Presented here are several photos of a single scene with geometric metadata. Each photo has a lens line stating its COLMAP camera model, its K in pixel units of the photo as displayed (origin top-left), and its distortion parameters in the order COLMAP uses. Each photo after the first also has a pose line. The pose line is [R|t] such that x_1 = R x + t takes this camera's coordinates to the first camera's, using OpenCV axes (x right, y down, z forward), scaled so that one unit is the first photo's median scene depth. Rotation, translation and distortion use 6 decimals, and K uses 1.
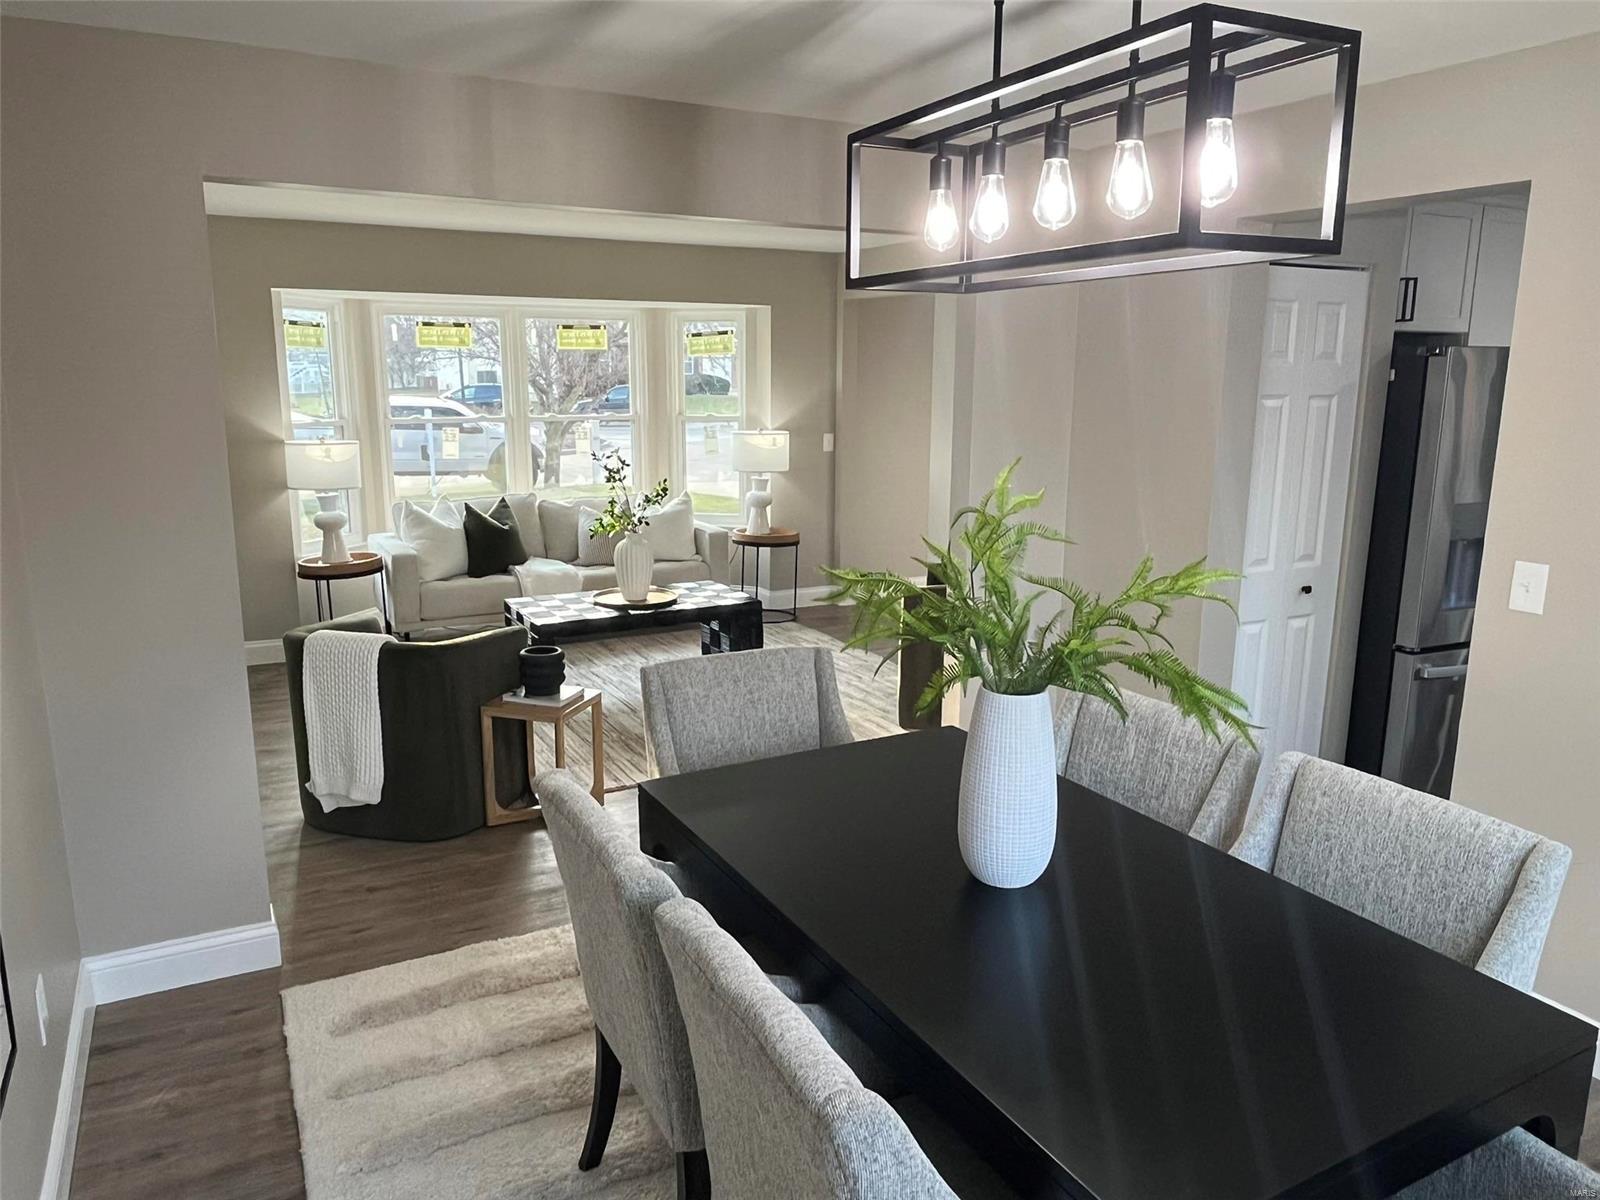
lens RADIAL K [[1130.5, 0, 793.8], [0, 1130.5, 595.0], [0, 0, 1]] dist [-0.002942, -0.000312]
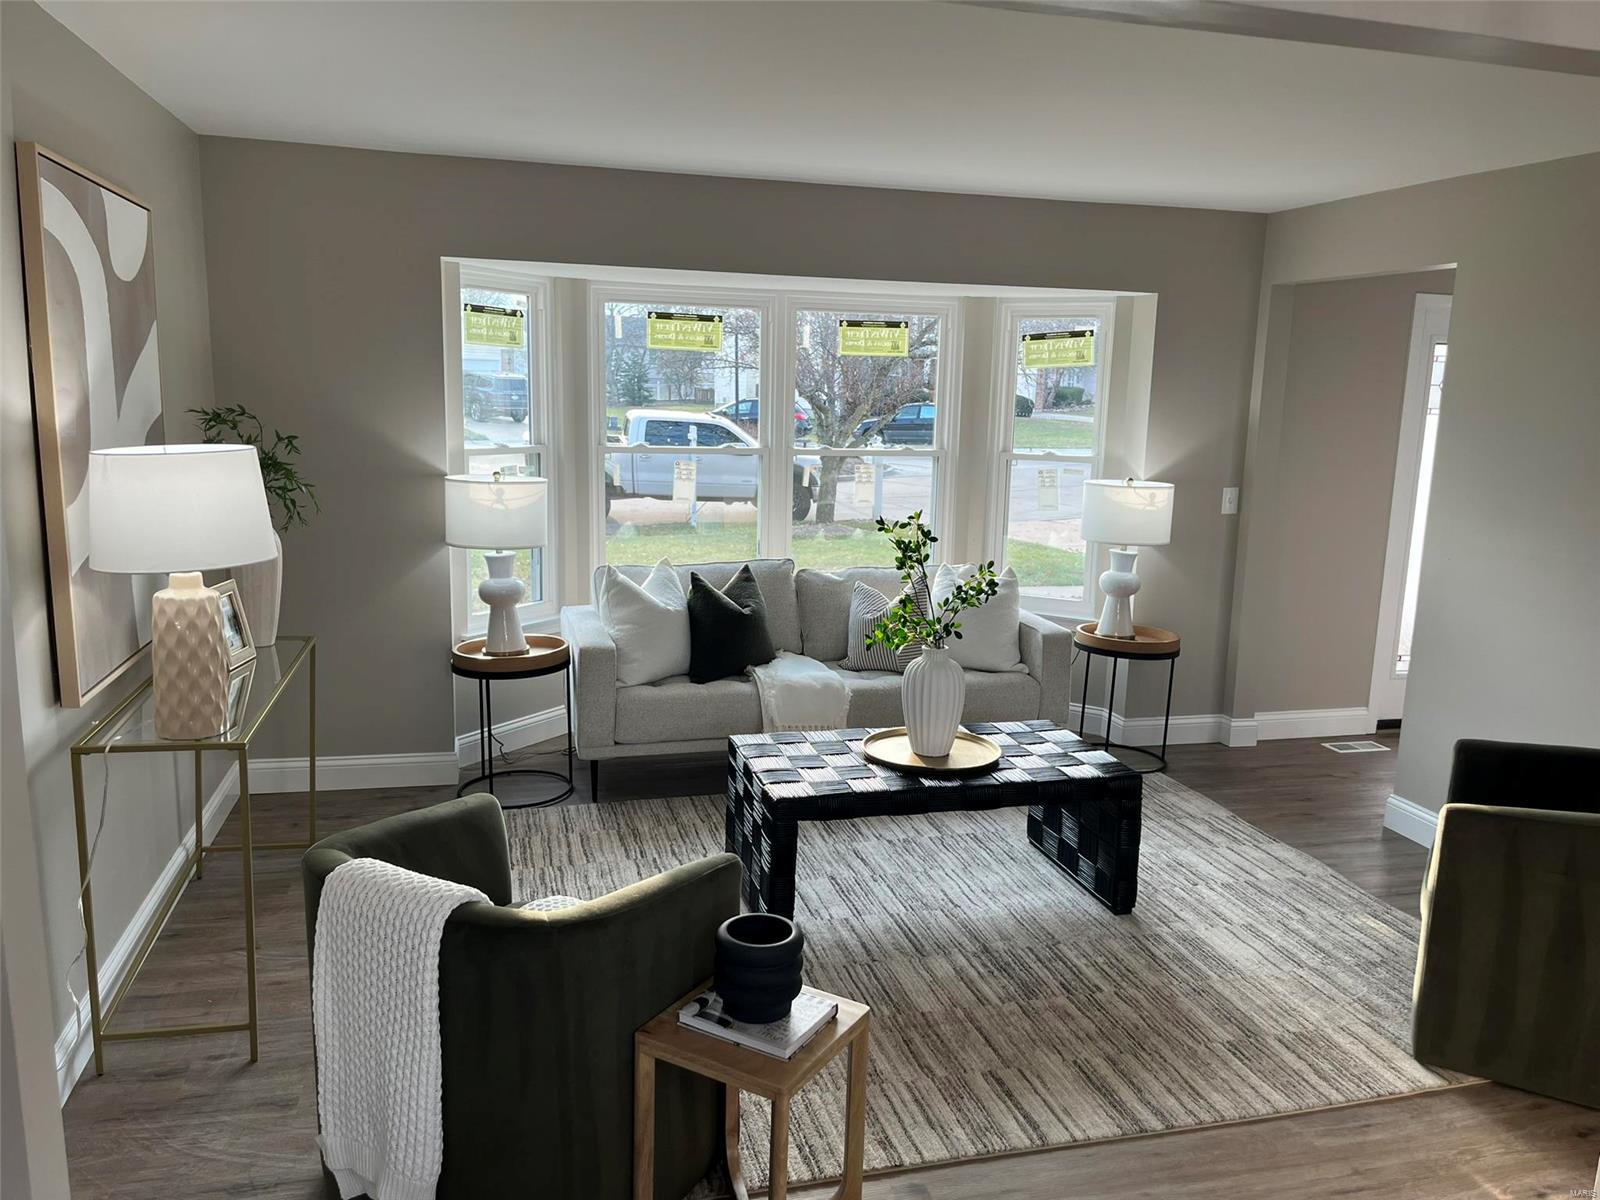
lens RADIAL K [[1214.7, 0, 801.7], [0, 1214.7, 607.4], [0, 0, 1]] dist [0.084625, -0.119923]
pose [[0.972226, 0.062805, -0.225461, -0.055428], [-0.066788, 0.997716, -0.010075, -0.056820], [0.224313, 0.024853, 0.974200, 0.287579]]
